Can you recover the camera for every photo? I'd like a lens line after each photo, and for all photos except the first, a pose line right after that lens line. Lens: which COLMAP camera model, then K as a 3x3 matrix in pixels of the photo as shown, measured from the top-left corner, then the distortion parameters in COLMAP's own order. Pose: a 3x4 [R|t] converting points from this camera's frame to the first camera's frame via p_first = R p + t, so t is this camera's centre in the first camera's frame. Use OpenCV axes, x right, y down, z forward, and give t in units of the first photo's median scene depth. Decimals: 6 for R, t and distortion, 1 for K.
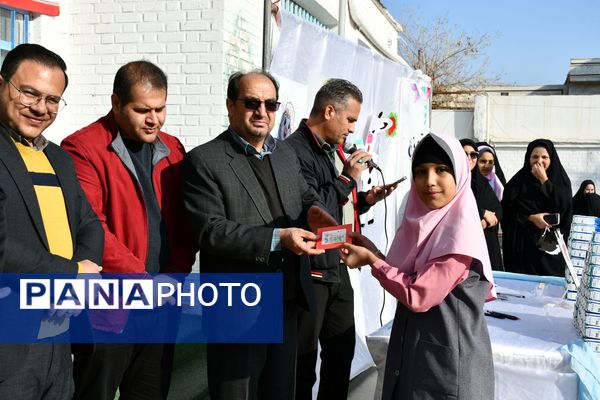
lens RADIAL K [[730.1, 0, 300.0], [0, 730.1, 200.0], [0, 0, 1]] dist [0.012402, 0.022872]
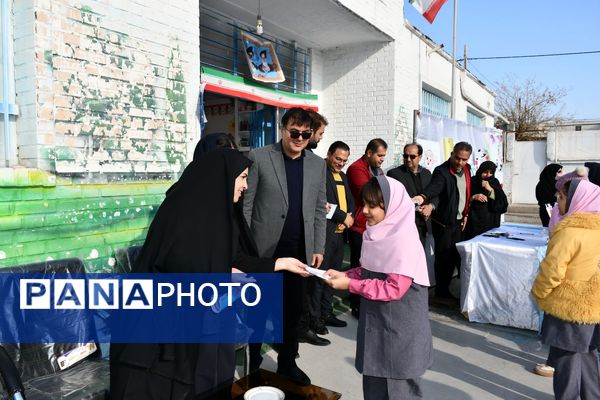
lens RADIAL K [[469.6, 0, 300.0], [0, 469.6, 200.0], [0, 0, 1]] dist [-0.008012, -0.002517]
pose [[0.959640, -0.002342, -0.281220, 0.016002], [0.002124, 0.999997, -0.001082, 0.018115], [0.281222, 0.000441, 0.959643, -0.370062]]
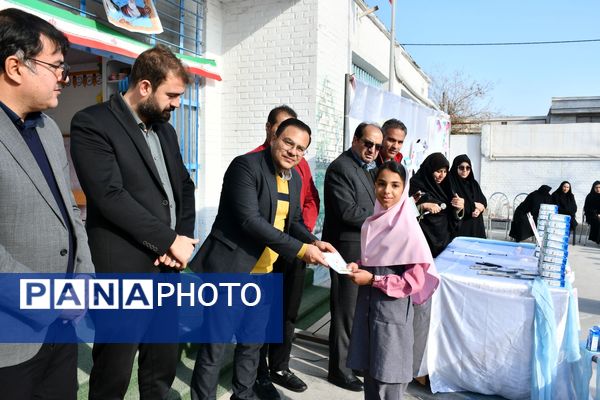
lens RADIAL K [[499.0, 0, 300.0], [0, 499.0, 200.0], [0, 0, 1]] dist [-0.014712, -0.005787]
pose [[0.992977, 0.002452, -0.118282, -0.009895], [-0.001701, 0.999978, 0.006451, 0.004014], [0.118295, -0.006204, 0.992959, -0.085131]]
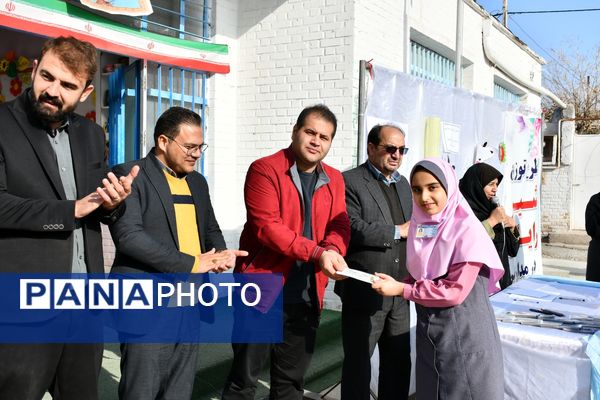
lens RADIAL K [[662.8, 0, 300.0], [0, 662.8, 200.0], [0, 0, 1]] dist [0.010883, 0.033790]
pose [[0.966695, 0.001375, -0.255926, 0.089682], [-0.008905, 0.999561, -0.028264, 0.004630], [0.255775, 0.029602, 0.966283, -0.092151]]
